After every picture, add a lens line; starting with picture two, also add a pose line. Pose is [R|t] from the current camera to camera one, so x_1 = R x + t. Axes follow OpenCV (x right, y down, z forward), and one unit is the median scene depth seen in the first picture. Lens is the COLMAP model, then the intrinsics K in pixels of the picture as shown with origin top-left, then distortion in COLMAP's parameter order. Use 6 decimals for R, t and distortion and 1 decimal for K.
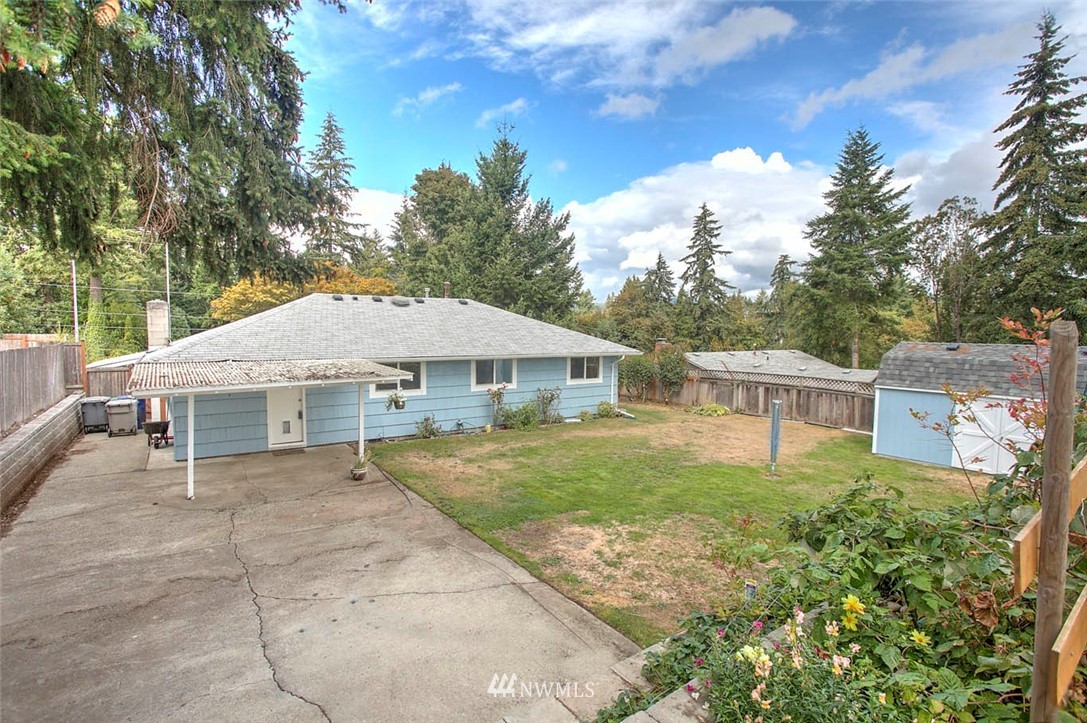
lens RADIAL K [[527.3, 0, 540.7], [0, 527.3, 357.8], [0, 0, 1]] dist [-0.056597, 0.029208]
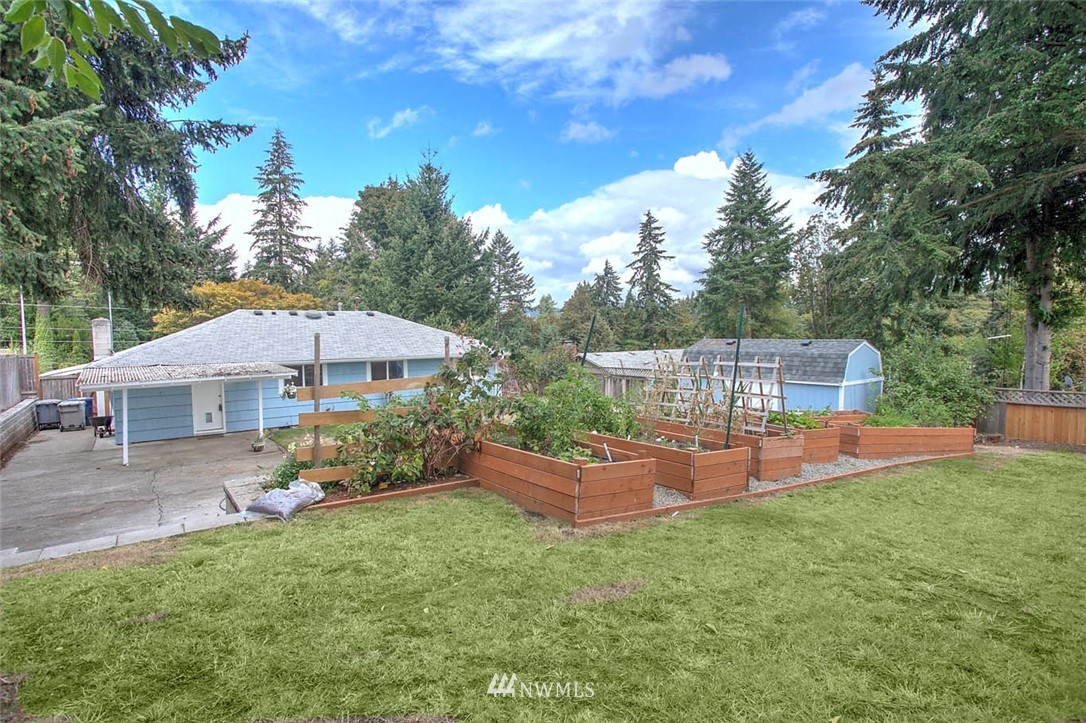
lens RADIAL K [[540.3, 0, 545.2], [0, 540.3, 357.4], [0, 0, 1]] dist [-0.055798, 0.029673]
pose [[0.998460, -0.023001, 0.050484, 0.111772], [0.023577, 0.999663, -0.010832, 0.008751], [-0.050218, 0.012006, 0.998666, -0.138341]]
